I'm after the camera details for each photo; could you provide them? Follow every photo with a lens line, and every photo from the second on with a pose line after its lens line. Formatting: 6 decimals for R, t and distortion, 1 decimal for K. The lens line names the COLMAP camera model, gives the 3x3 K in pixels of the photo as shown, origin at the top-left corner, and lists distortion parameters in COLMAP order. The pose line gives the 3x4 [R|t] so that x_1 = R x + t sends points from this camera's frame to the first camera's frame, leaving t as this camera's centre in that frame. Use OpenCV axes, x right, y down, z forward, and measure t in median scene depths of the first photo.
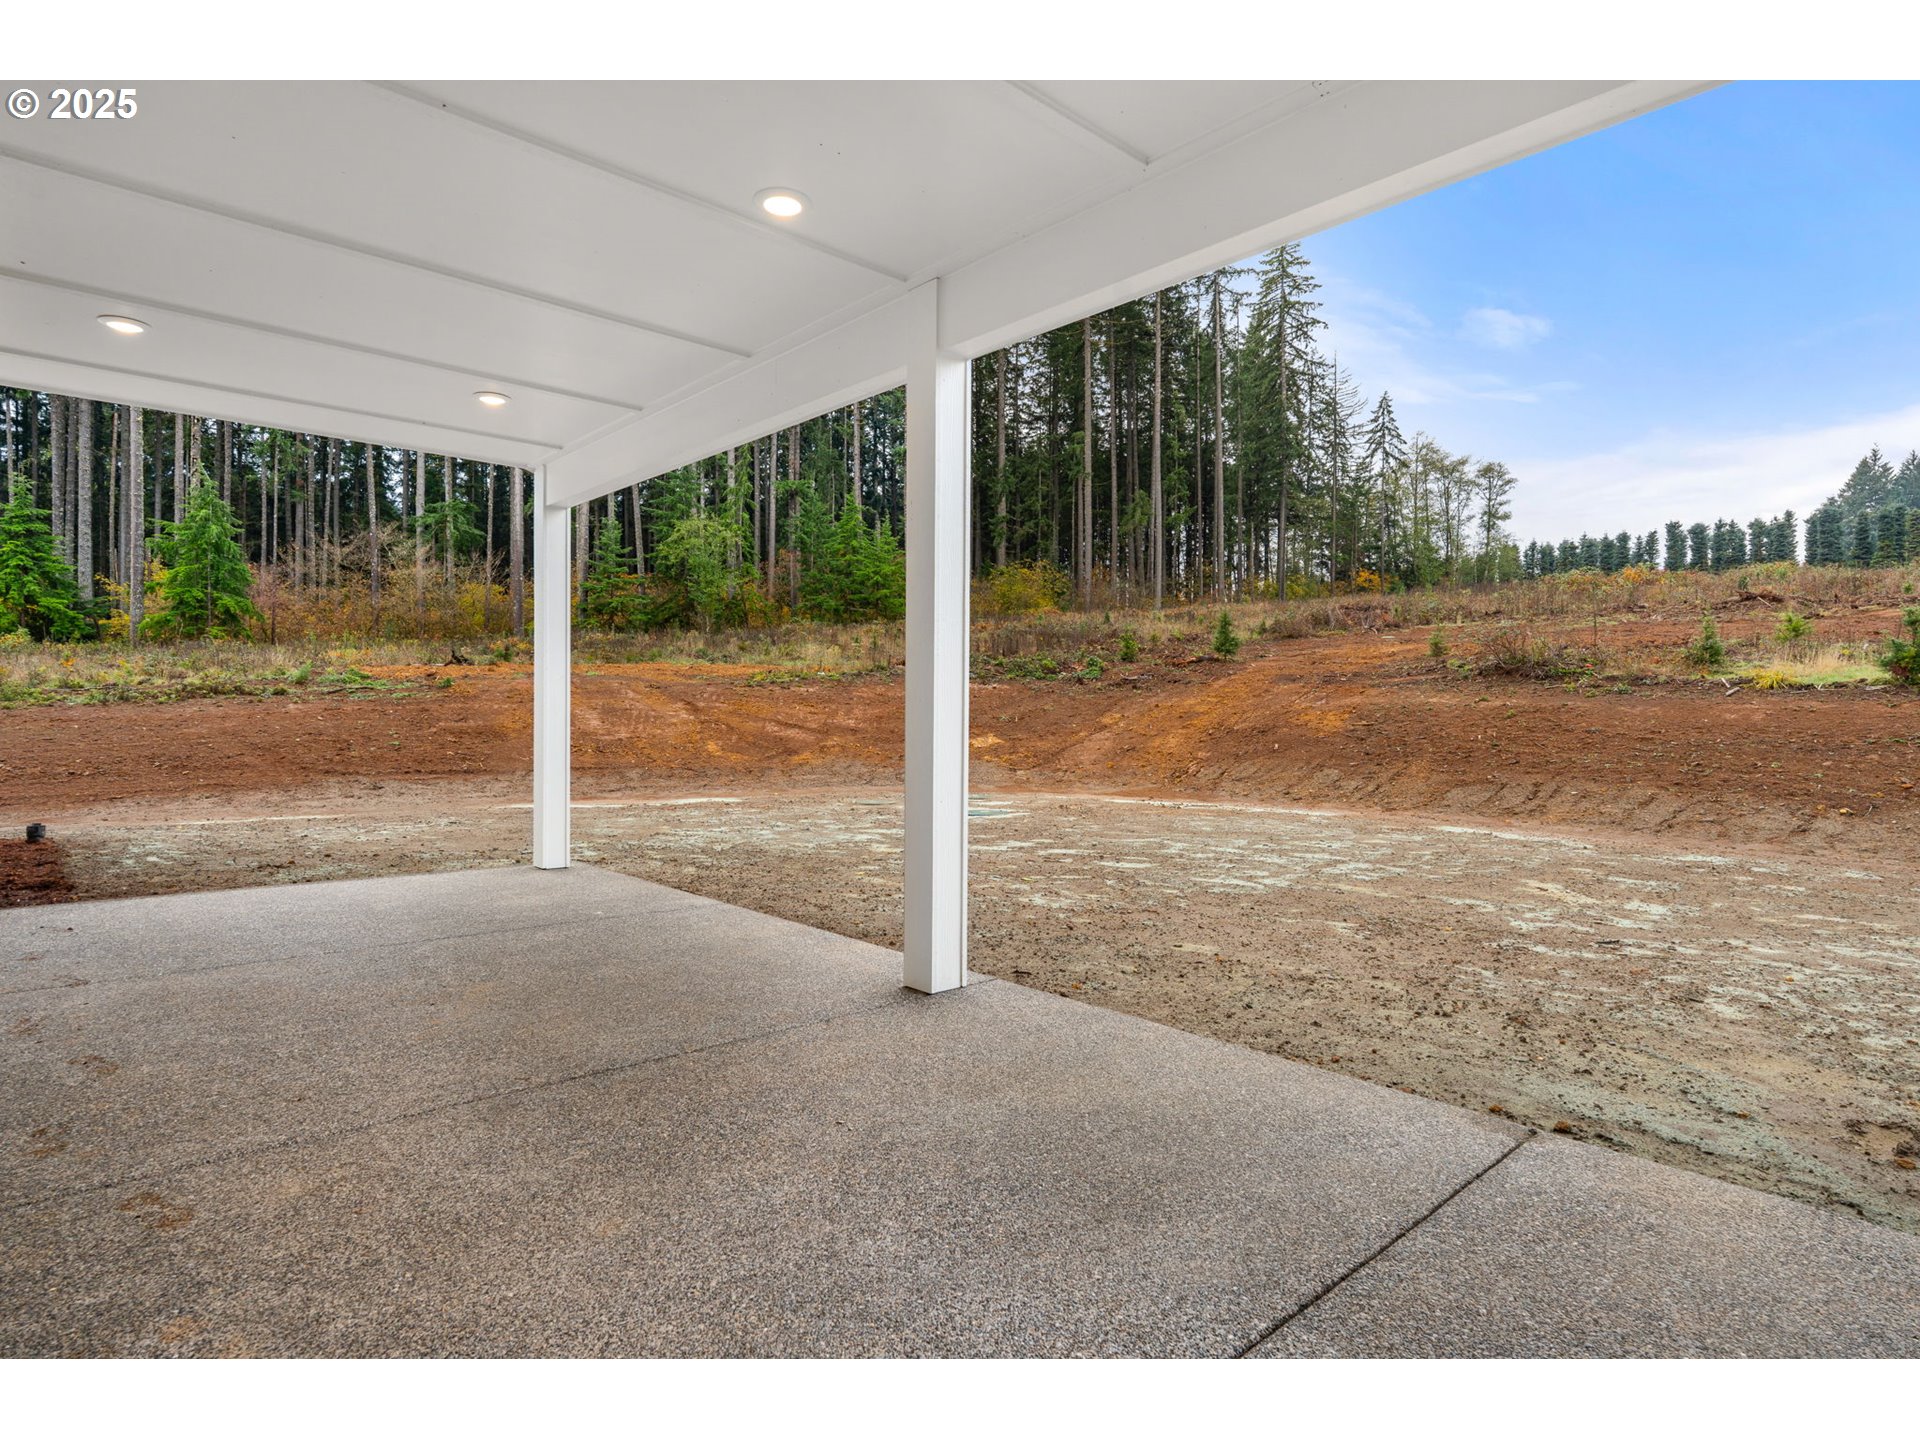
lens RADIAL K [[1020.7, 0, 960.0], [0, 1020.7, 720.0], [0, 0, 1]] dist [-0.001429, 0.000222]
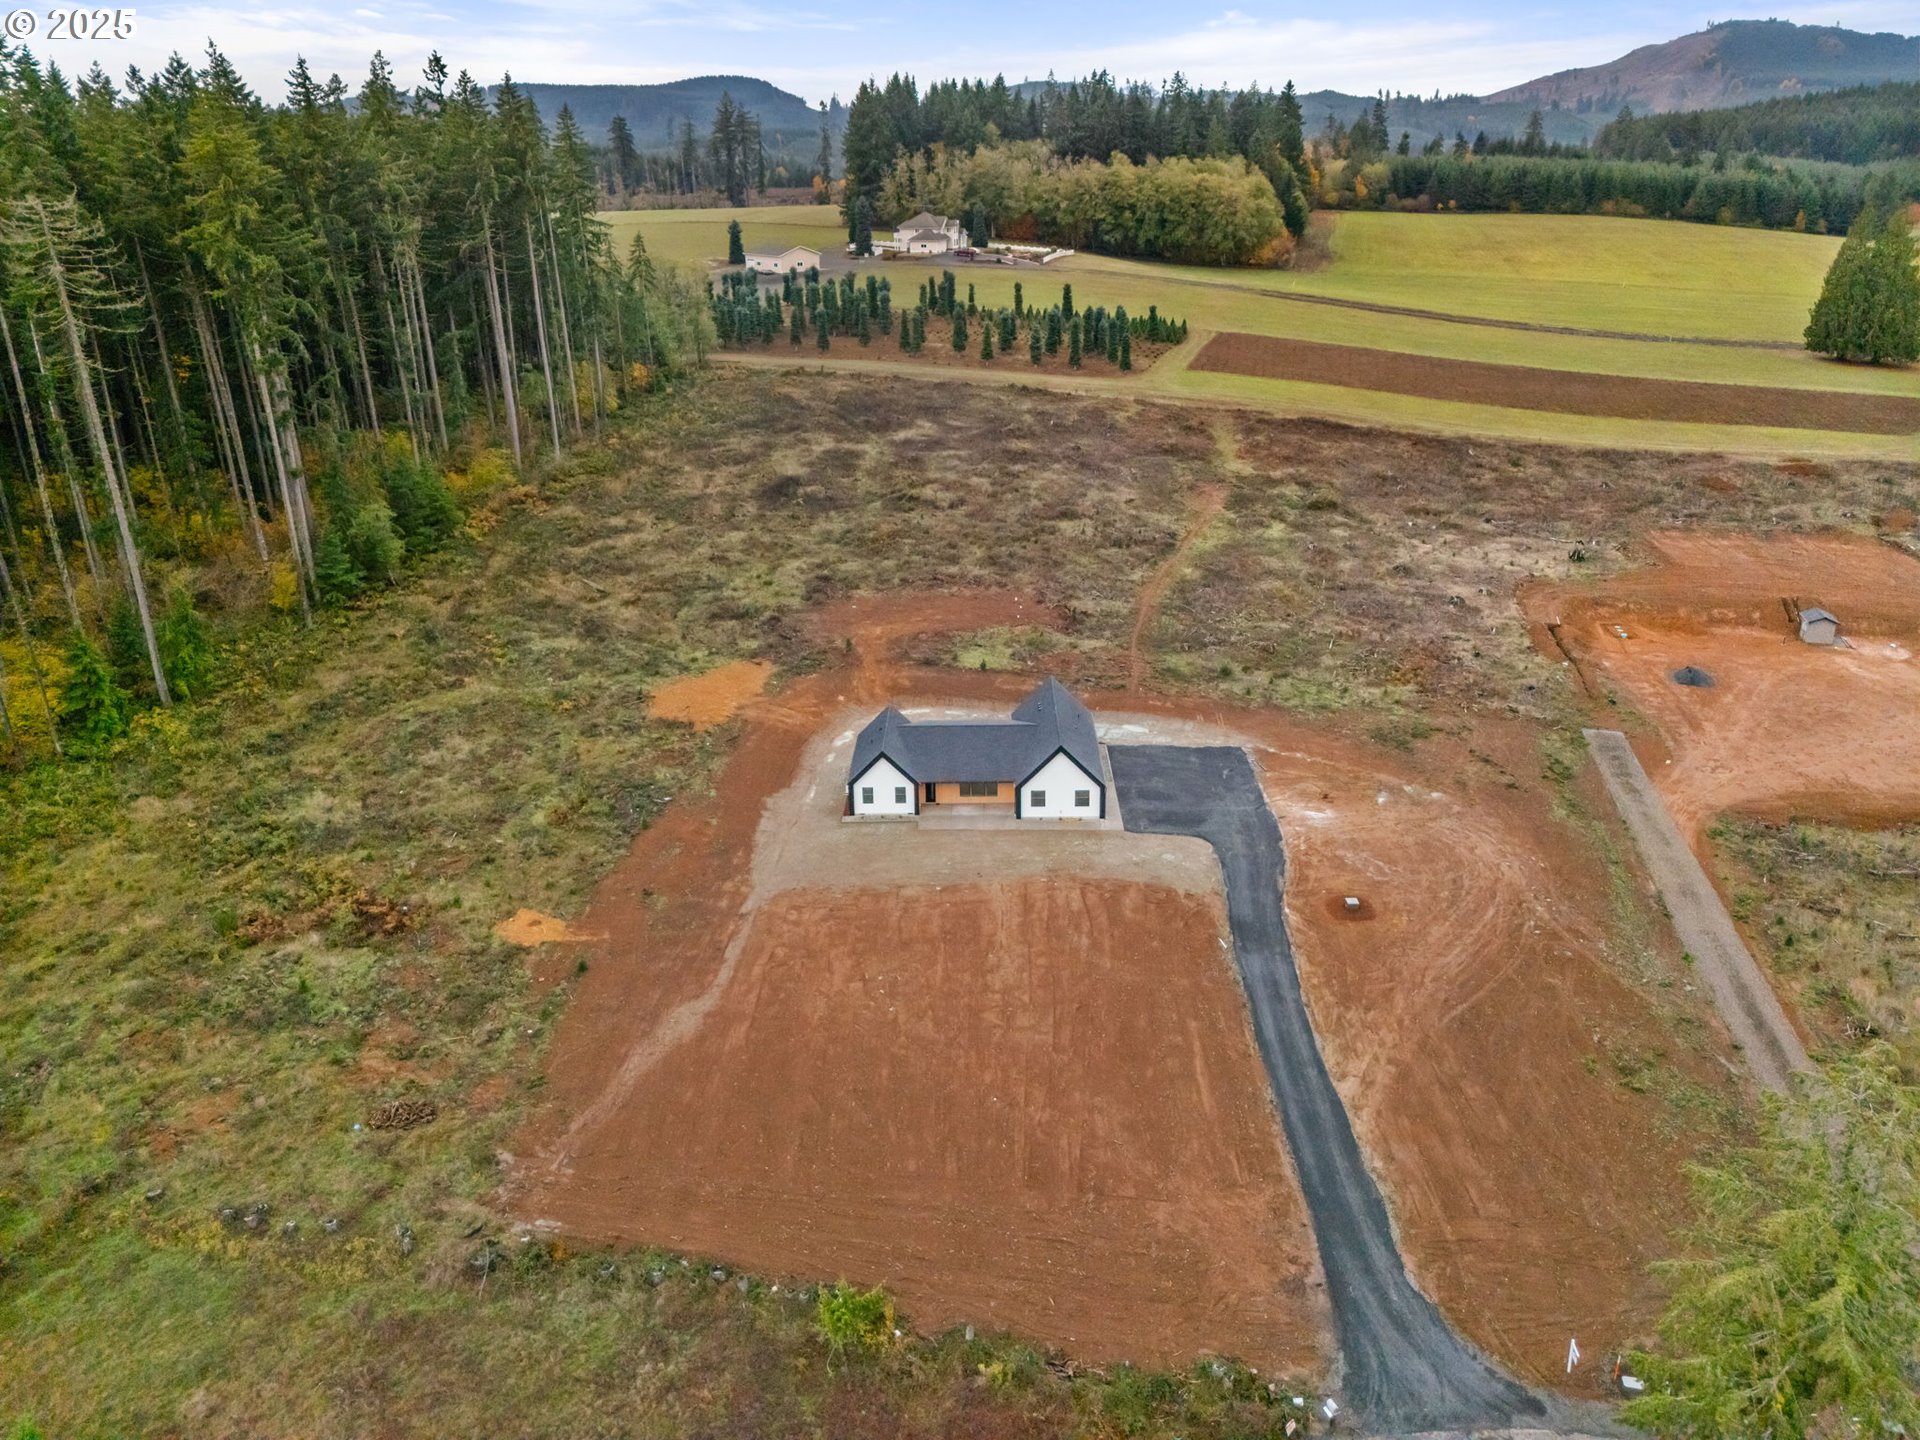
lens RADIAL K [[1409.3, 0, 975.9], [0, 1409.3, 691.7], [0, 0, 1]] dist [0.072077, -0.062961]
pose [[0.680370, -0.273991, 0.679725, -0.703360], [0.021429, 0.934526, 0.355250, -0.408783], [-0.732555, -0.227136, 0.641695, -0.640470]]
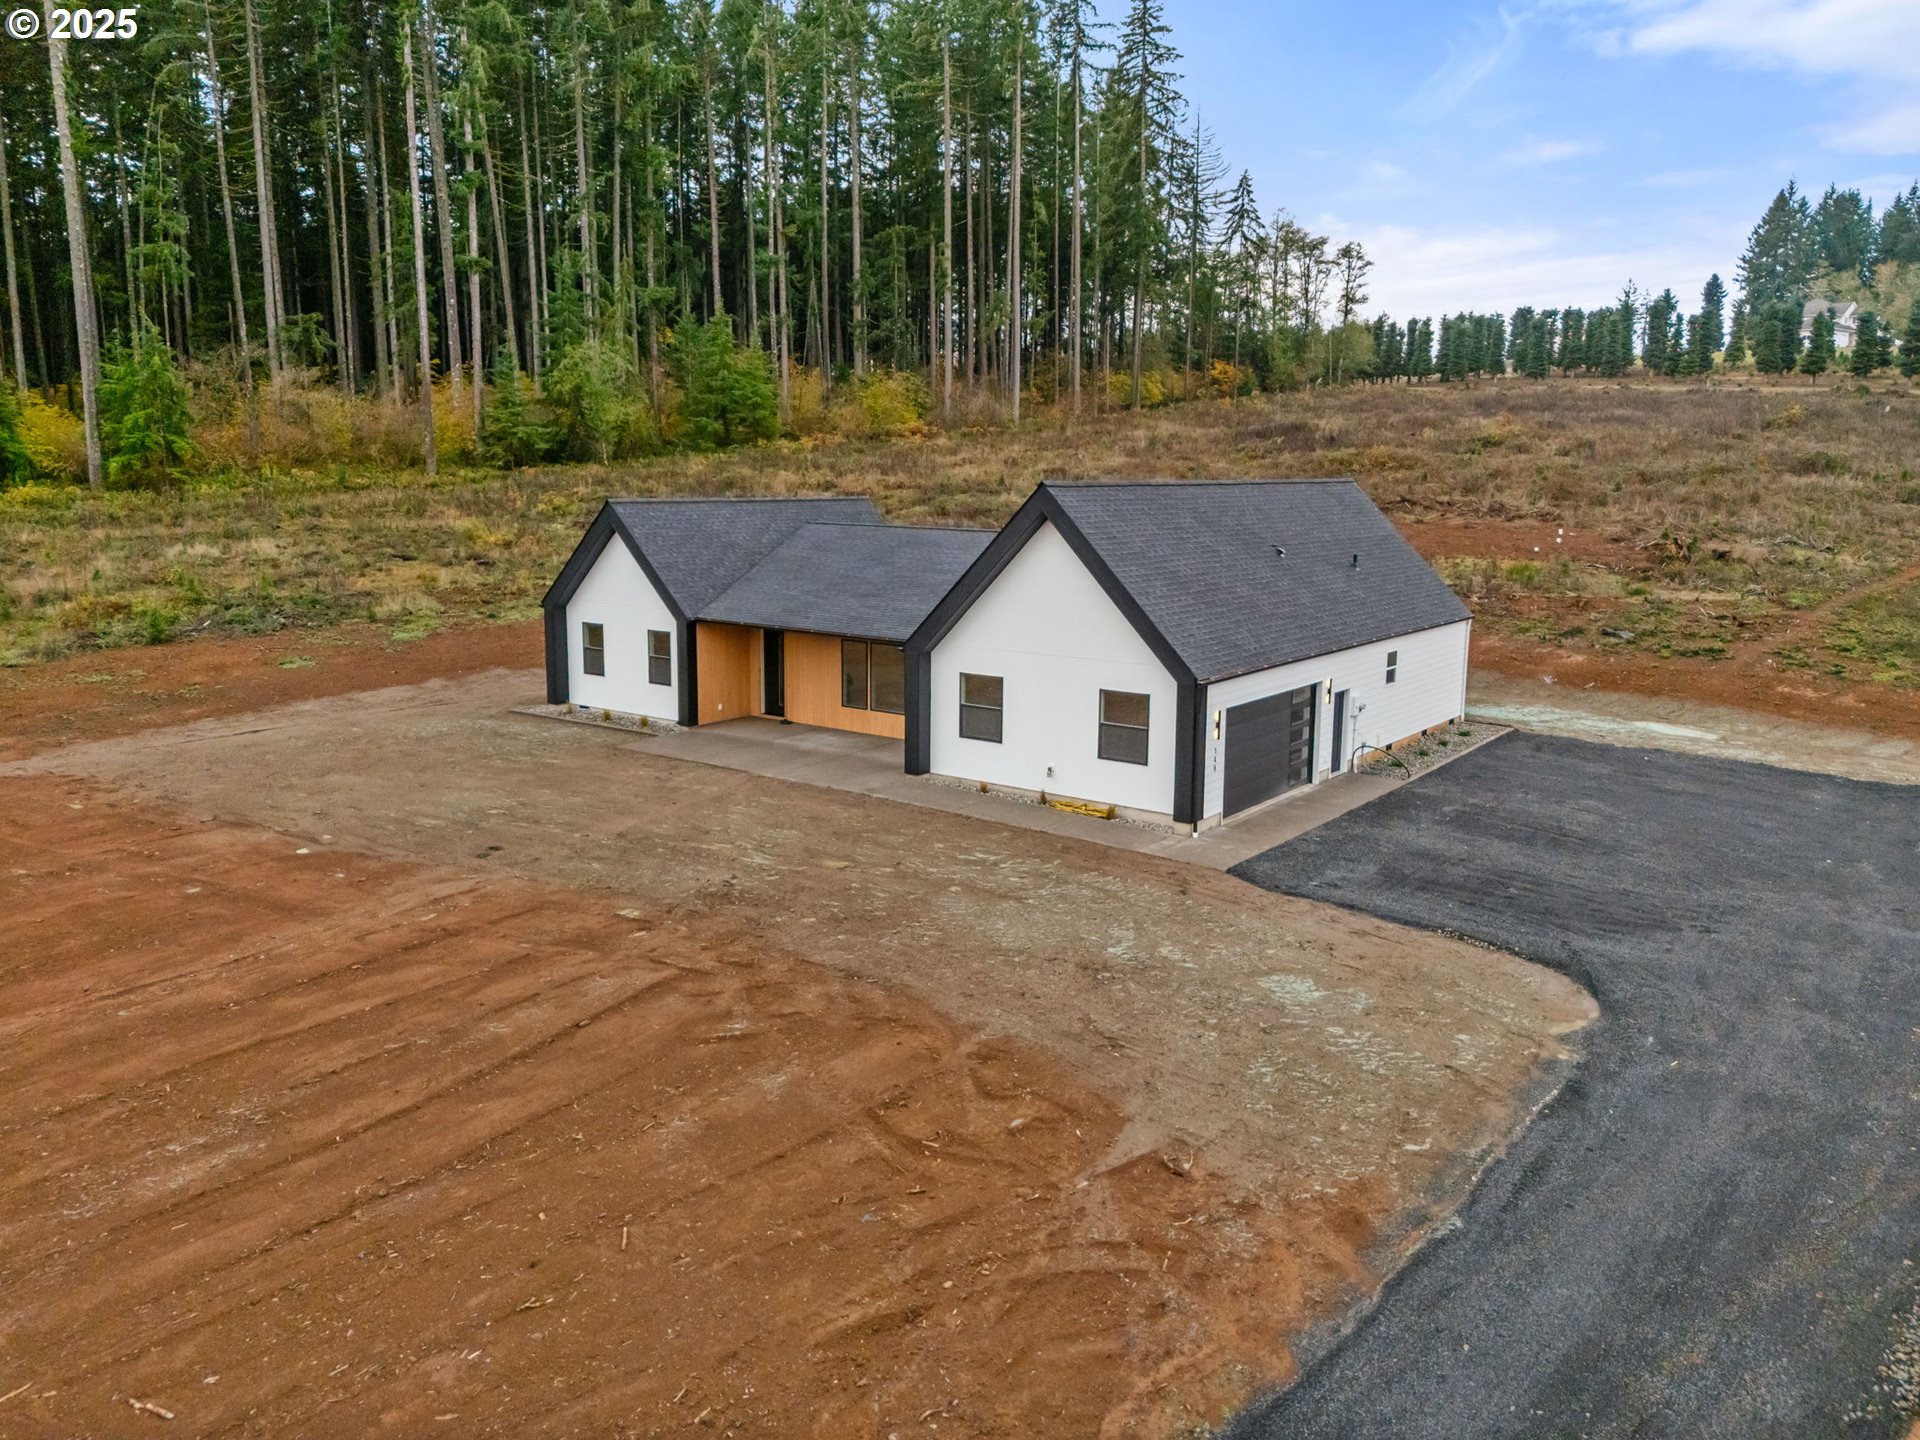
lens RADIAL K [[1436.4, 0, 974.5], [0, 1436.4, 684.3], [0, 0, 1]] dist [0.078243, -0.068699]
pose [[0.981049, -0.026512, 0.191937, -0.102210], [-0.002157, 0.989039, 0.147641, -0.046810], [-0.193747, -0.145257, 0.970238, -0.329401]]
